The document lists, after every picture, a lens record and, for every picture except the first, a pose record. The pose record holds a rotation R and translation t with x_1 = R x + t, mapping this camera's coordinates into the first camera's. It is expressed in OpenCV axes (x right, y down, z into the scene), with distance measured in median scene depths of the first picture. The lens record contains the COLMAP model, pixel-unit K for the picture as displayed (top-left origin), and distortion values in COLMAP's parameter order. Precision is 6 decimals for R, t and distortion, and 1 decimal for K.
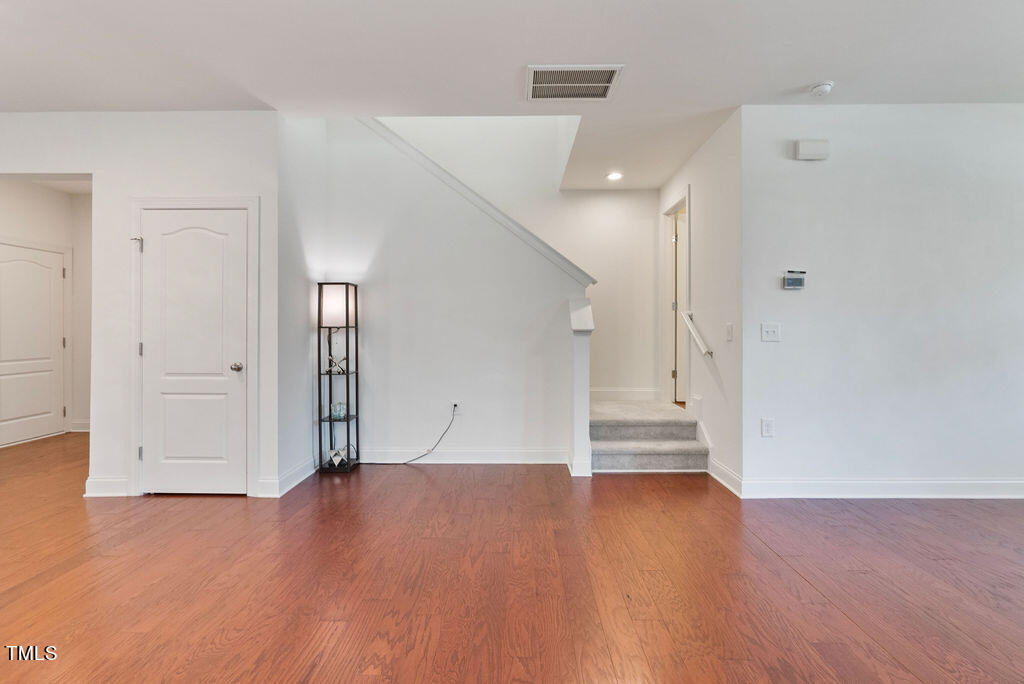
lens RADIAL K [[466.6, 0, 512.9], [0, 466.6, 332.1], [0, 0, 1]] dist [-0.003285, 0.000524]
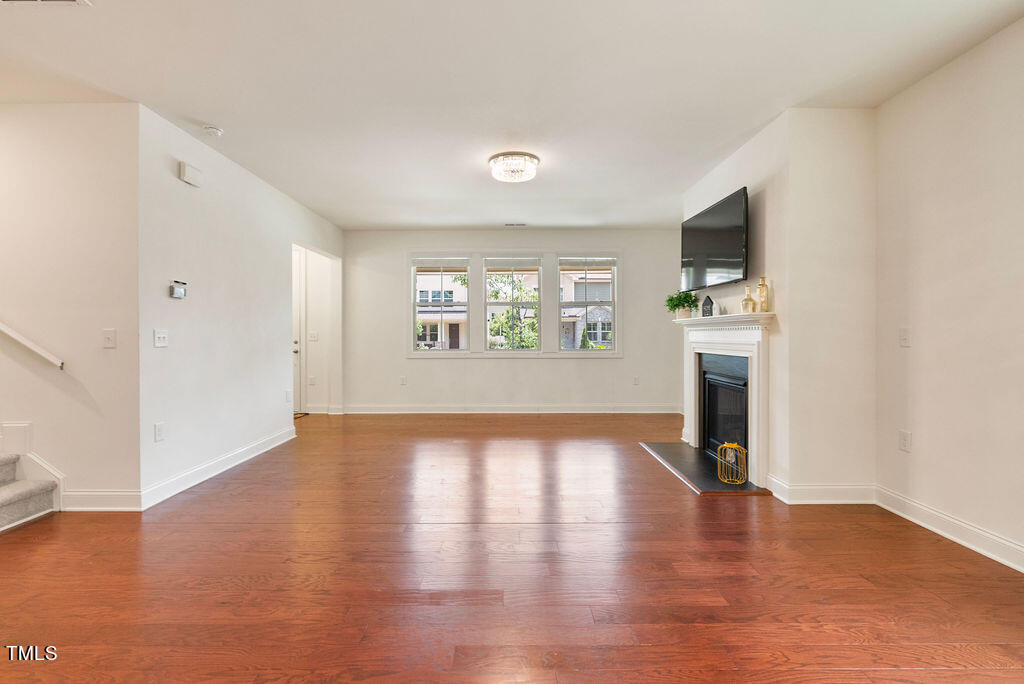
lens RADIAL K [[466.6, 0, 512.9], [0, 466.6, 332.1], [0, 0, 1]] dist [-0.003285, 0.000524]
pose [[-0.020108, 0.008425, 0.999762, -0.481669], [0.009482, 0.999921, -0.008236, 0.002540], [-0.999753, 0.009314, -0.020186, 0.248087]]
